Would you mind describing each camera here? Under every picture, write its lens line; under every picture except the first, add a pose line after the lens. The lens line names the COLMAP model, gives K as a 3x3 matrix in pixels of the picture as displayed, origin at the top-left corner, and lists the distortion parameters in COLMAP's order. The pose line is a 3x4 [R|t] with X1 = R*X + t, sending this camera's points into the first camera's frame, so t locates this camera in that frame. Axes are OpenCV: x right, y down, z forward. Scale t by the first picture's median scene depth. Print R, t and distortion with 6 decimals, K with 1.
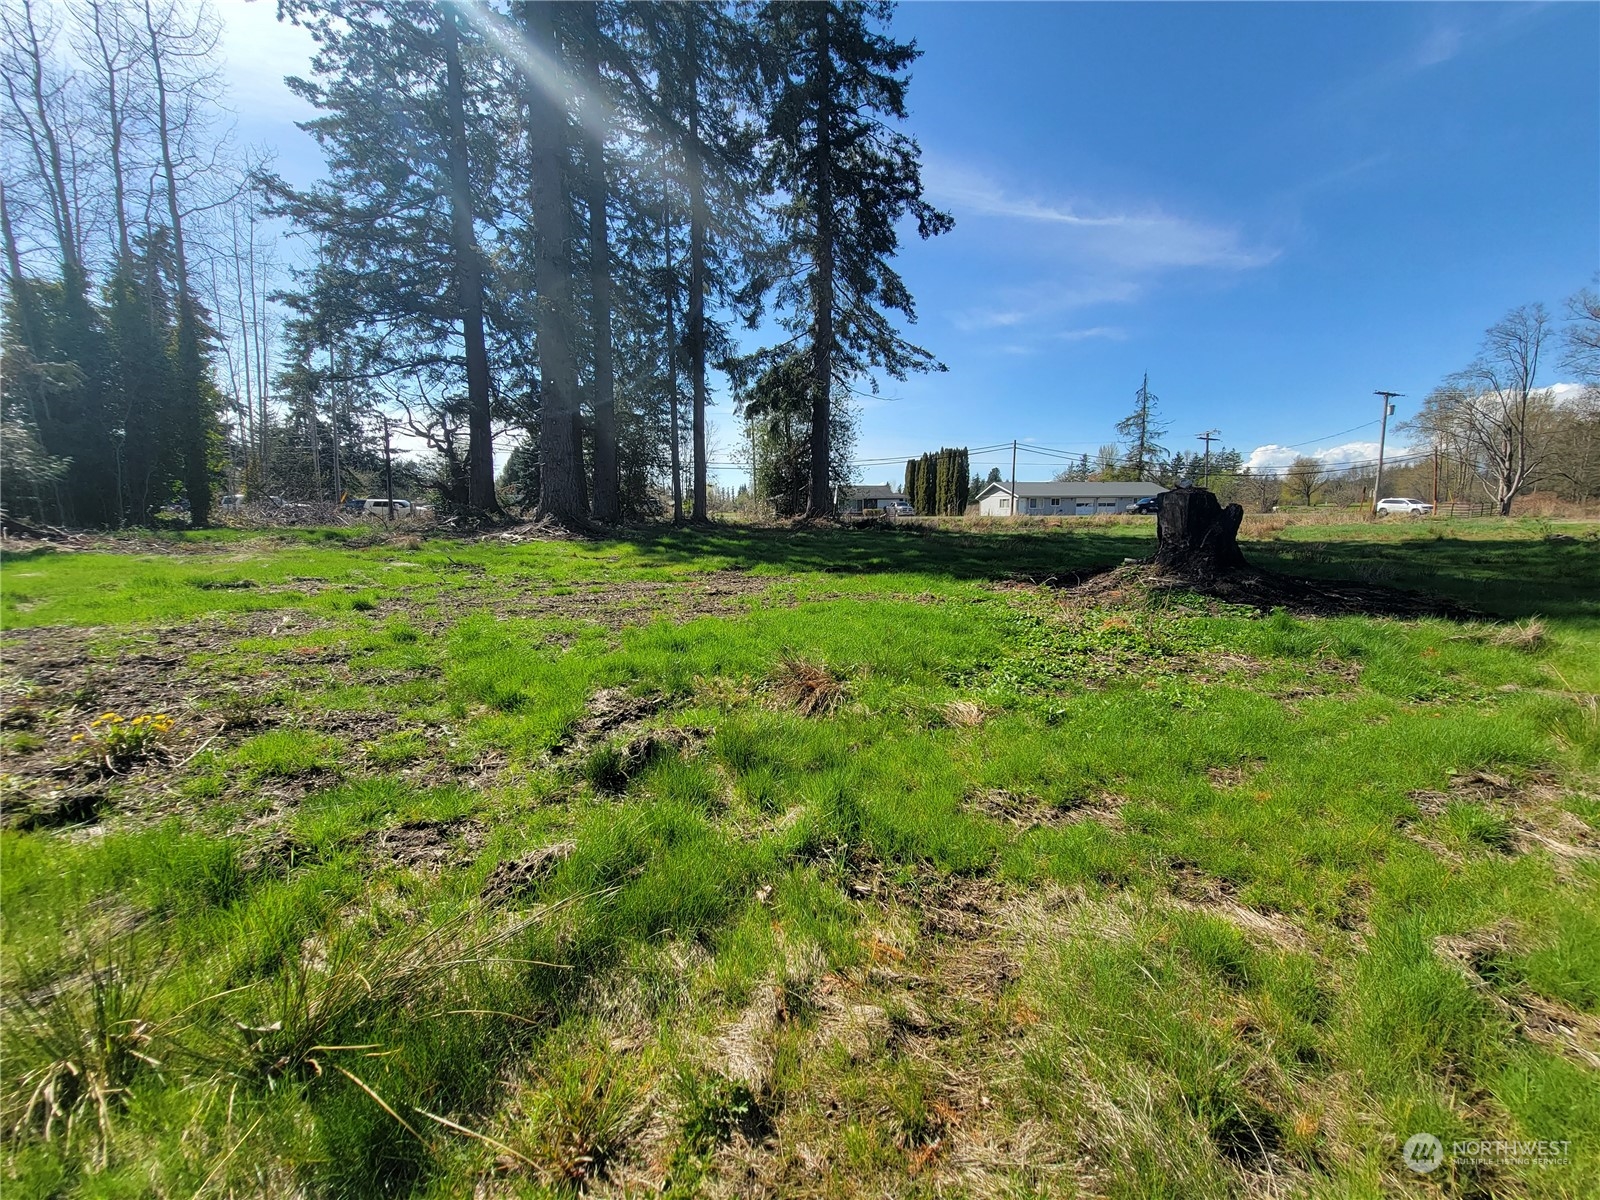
lens RADIAL K [[658.5, 0, 809.0], [0, 658.5, 595.4], [0, 0, 1]] dist [-0.001186, -0.000802]
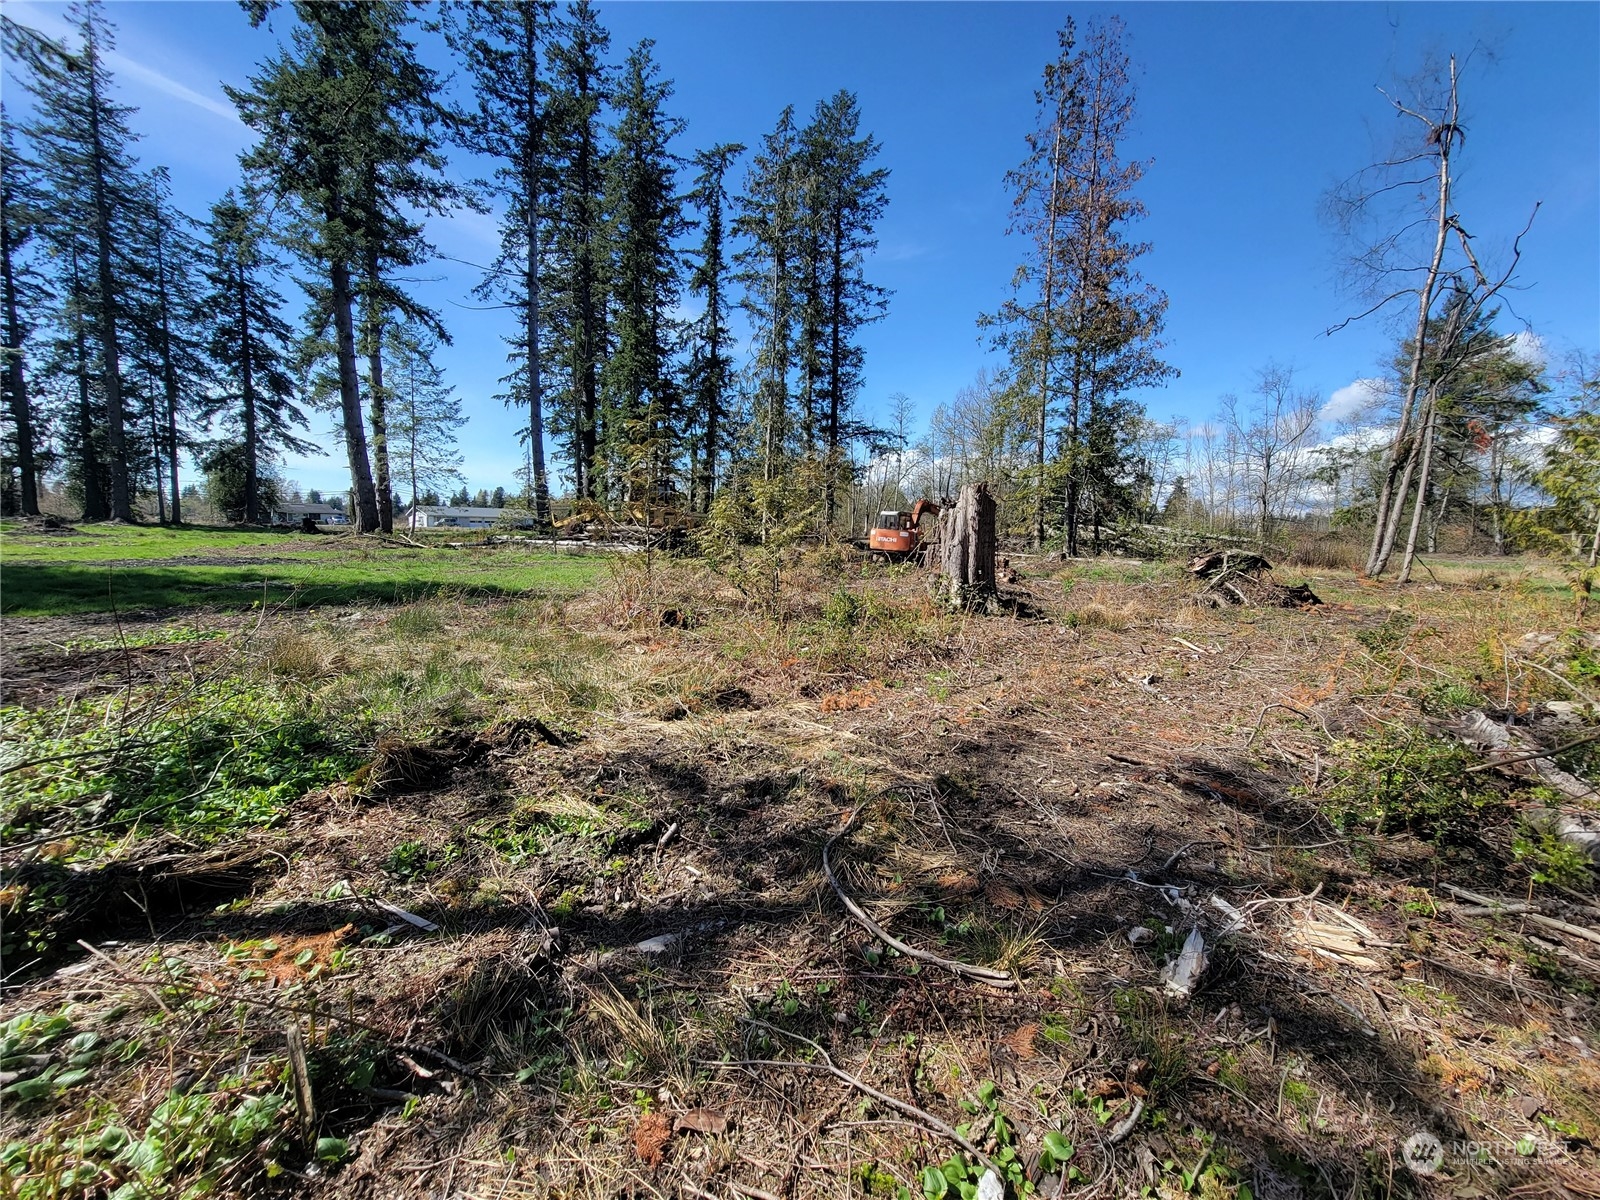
lens RADIAL K [[651.2, 0, 806.6], [0, 651.2, 594.8], [0, 0, 1]] dist [-0.001850, -0.000640]
pose [[0.791272, -0.039109, 0.610212, 0.138046], [0.052078, 0.998637, -0.003526, 0.211351], [-0.609243, 0.034569, 0.792230, -1.704965]]
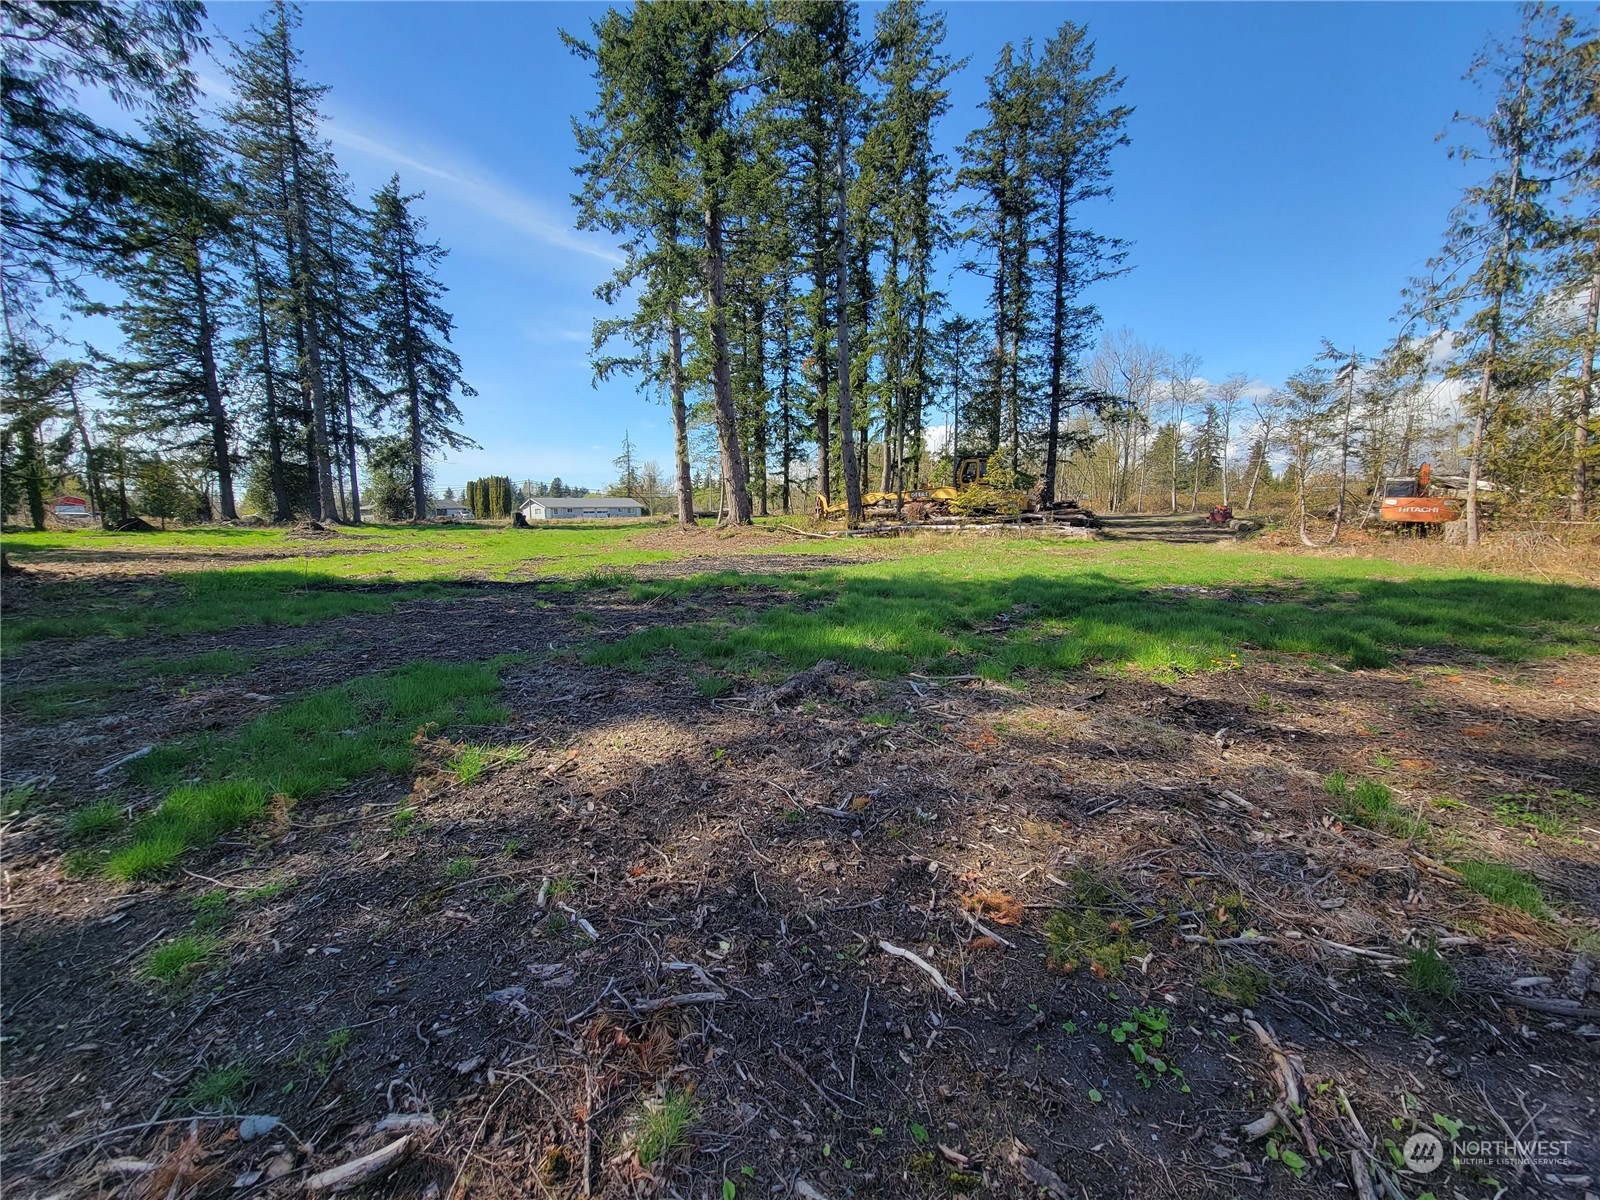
lens RADIAL K [[658.5, 0, 809.0], [0, 658.5, 595.4], [0, 0, 1]] dist [-0.001186, -0.000802]
pose [[0.817203, -0.076142, 0.571298, -0.183690], [0.080311, 0.996608, 0.017948, 0.175502], [-0.570727, 0.031215, 0.820546, -1.361942]]
